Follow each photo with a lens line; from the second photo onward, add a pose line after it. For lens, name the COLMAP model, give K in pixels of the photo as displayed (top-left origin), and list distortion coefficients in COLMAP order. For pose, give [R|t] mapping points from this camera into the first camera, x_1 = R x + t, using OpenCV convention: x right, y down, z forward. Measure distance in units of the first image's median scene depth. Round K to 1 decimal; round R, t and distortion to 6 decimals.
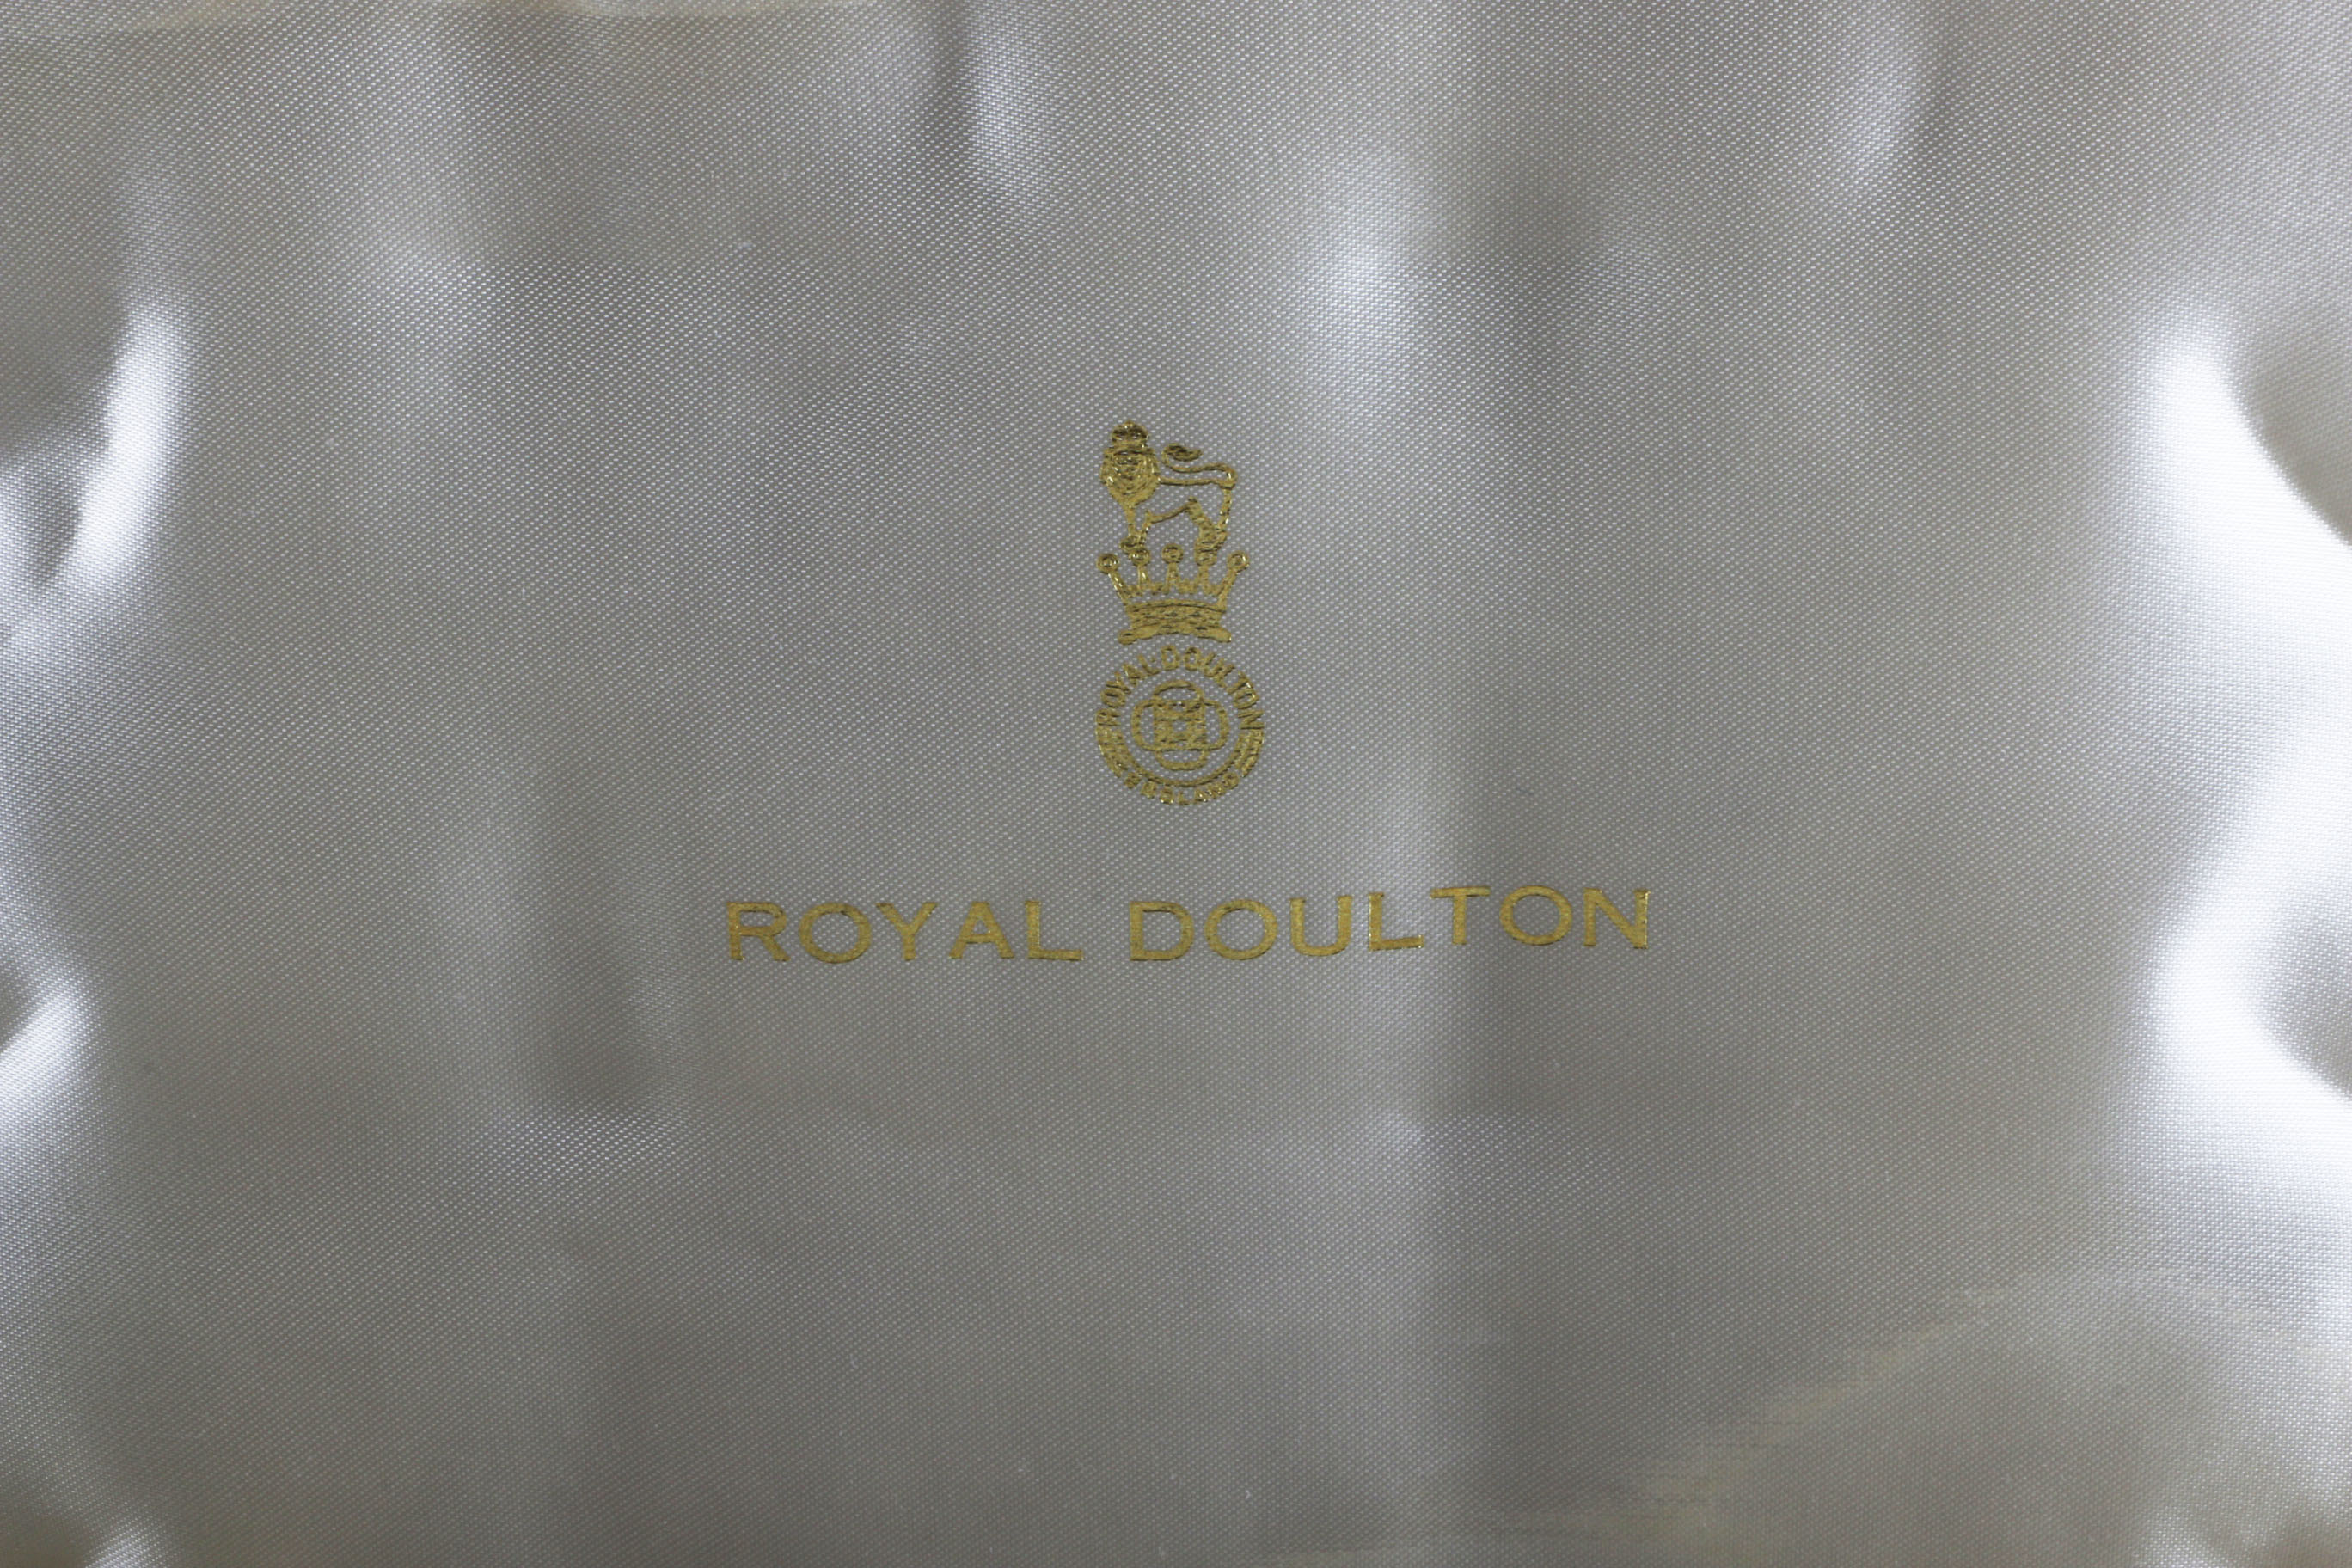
lens RADIAL K [[5423.9, 0, 1175.9], [0, 5423.9, 782.9], [0, 0, 1]] dist [0.002050, 0.000000]
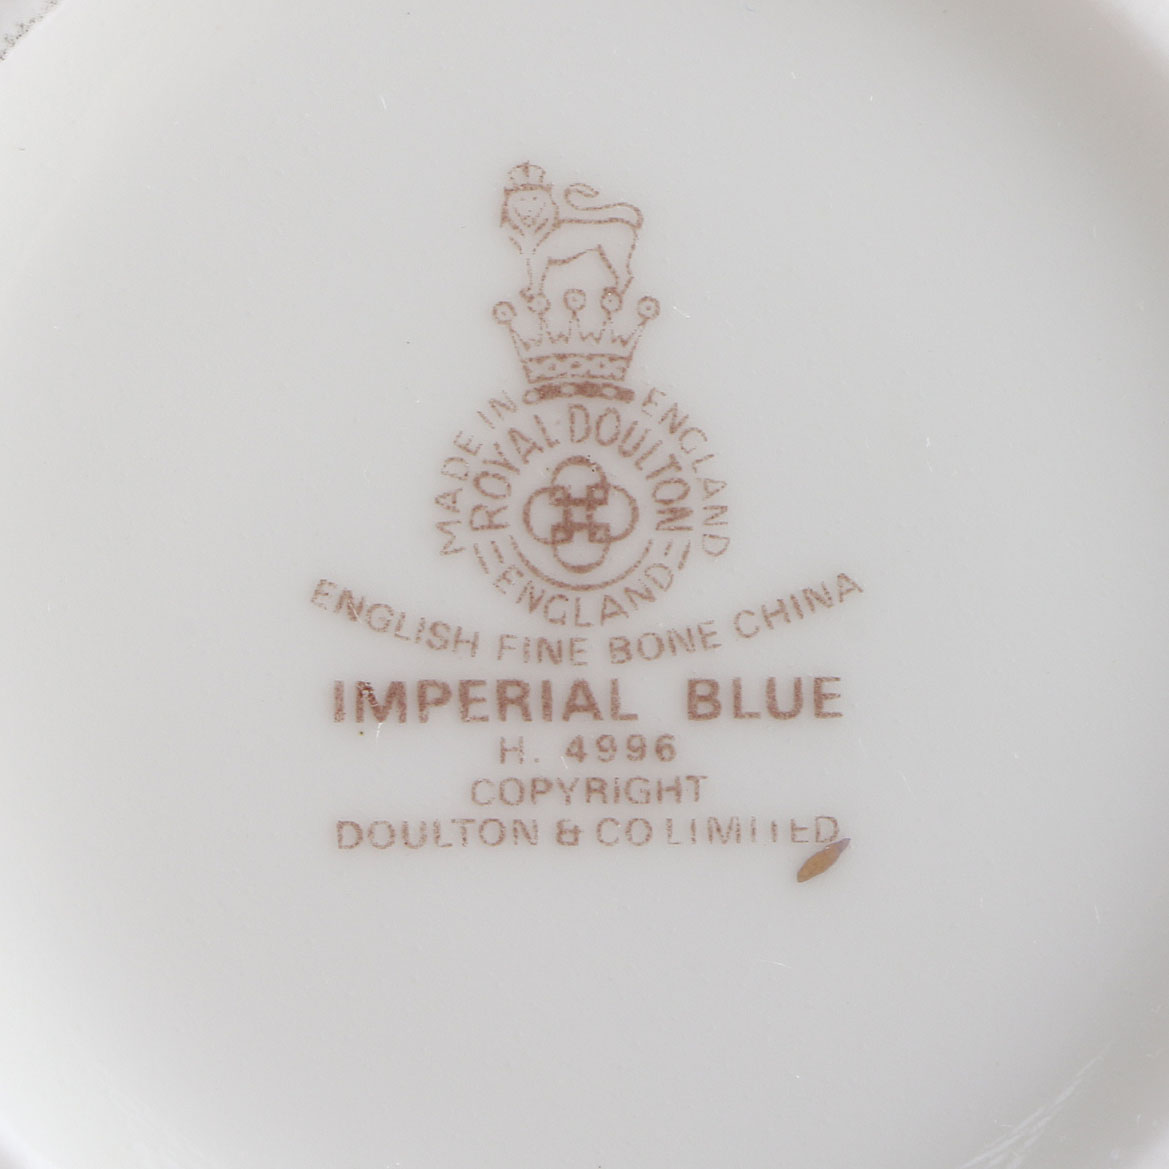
lens RADIAL K [[8498.2, 0, 584.5], [0, 8498.2, 584.5], [0, 0, 1]] dist [-0.124809, 0.000000]
pose [[0.999967, -0.008122, 0.000321, 0.000564], [0.008124, 0.999948, -0.006184, 0.013372], [-0.000270, 0.006187, 0.999981, -0.401347]]
